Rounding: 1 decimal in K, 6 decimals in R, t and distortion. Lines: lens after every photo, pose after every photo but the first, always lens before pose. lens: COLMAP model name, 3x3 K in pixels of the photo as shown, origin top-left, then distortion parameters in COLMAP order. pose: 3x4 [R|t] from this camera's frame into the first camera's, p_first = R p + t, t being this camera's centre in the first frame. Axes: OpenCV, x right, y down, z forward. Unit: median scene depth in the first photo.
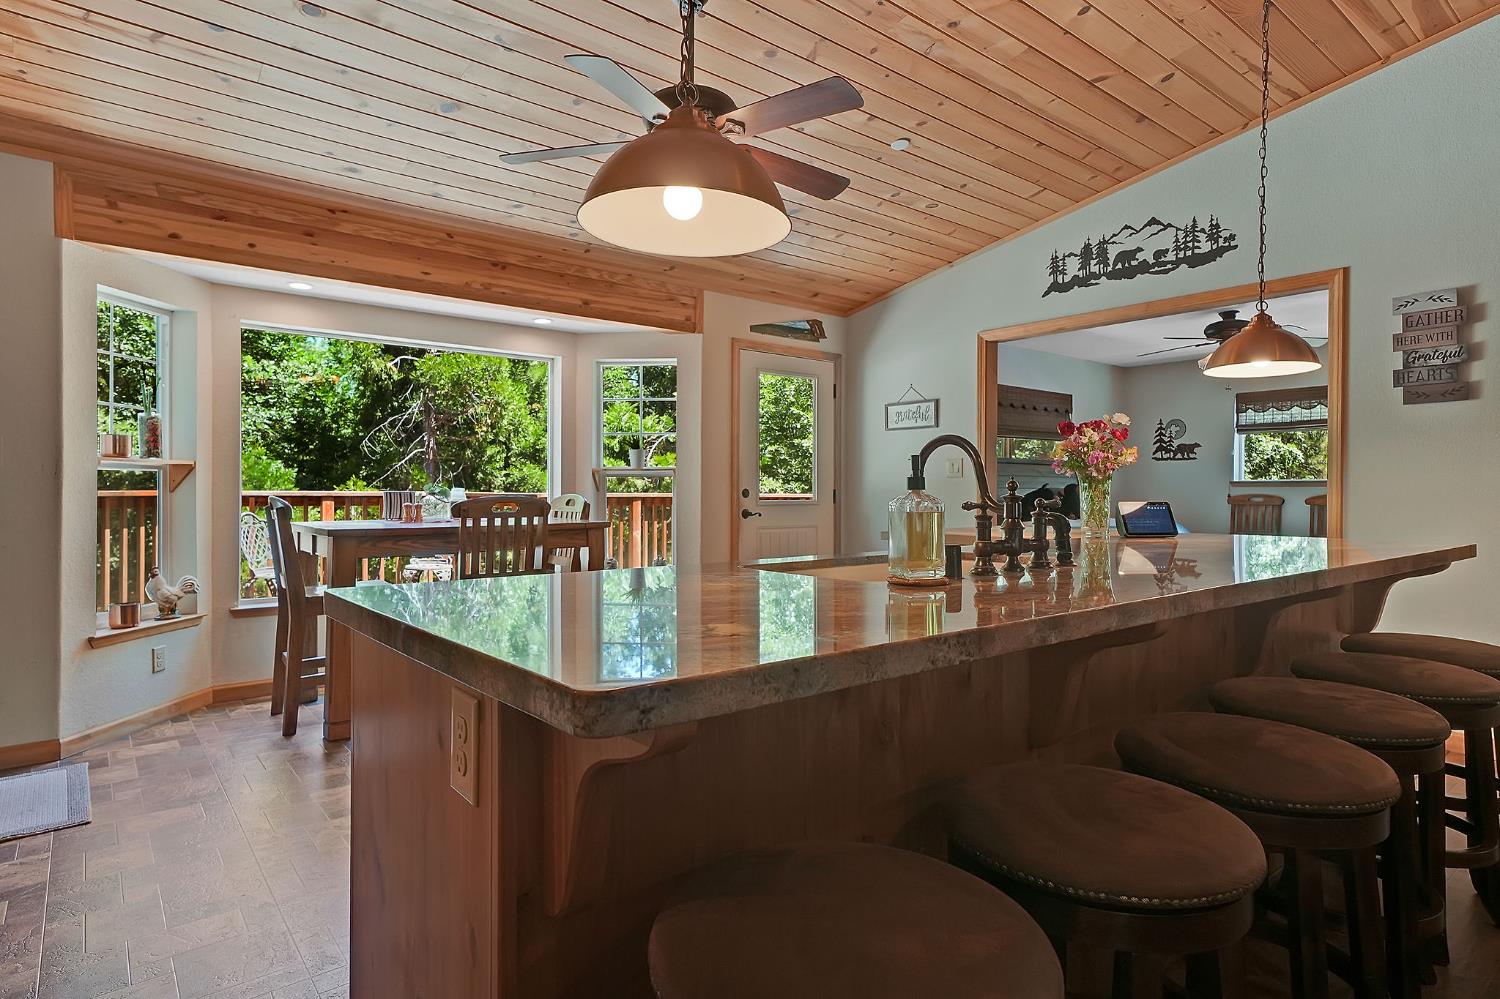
lens RADIAL K [[897.2, 0, 750.0], [0, 897.2, 499.5], [0, 0, 1]] dist [0.032957, -0.000214]
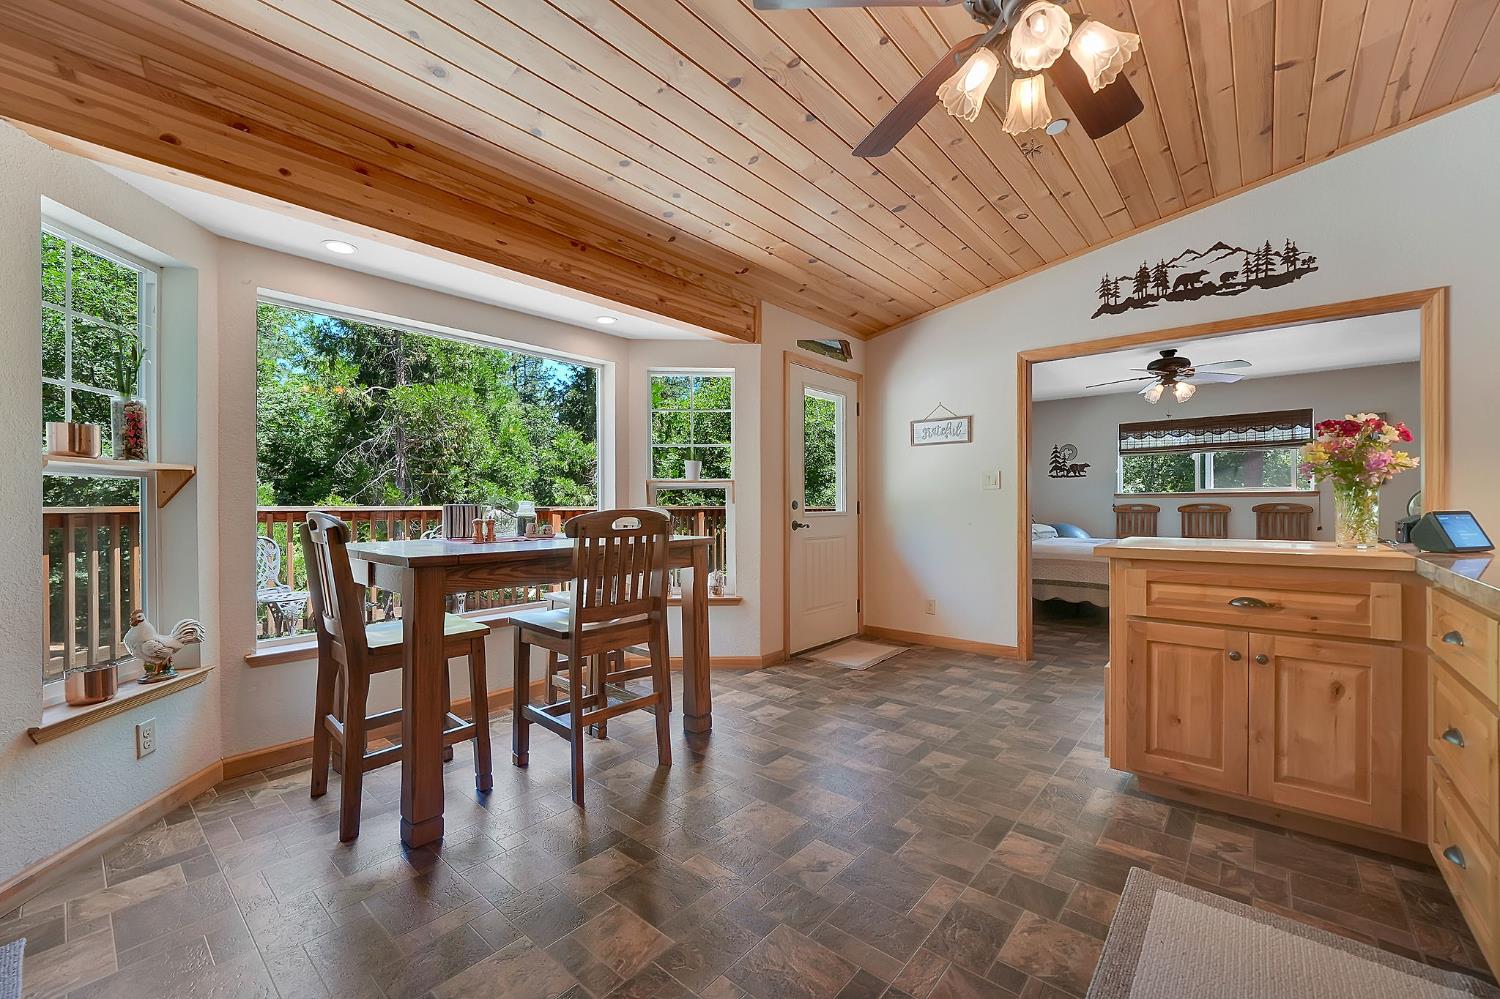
lens RADIAL K [[669.1, 0, 765.4], [0, 669.1, 511.3], [0, 0, 1]] dist [-0.004124, 0.000464]
pose [[0.983116, -0.007141, 0.182846, -0.211260], [0.006976, 0.999974, 0.001549, -0.001694], [-0.182852, -0.000247, 0.983140, 0.315093]]
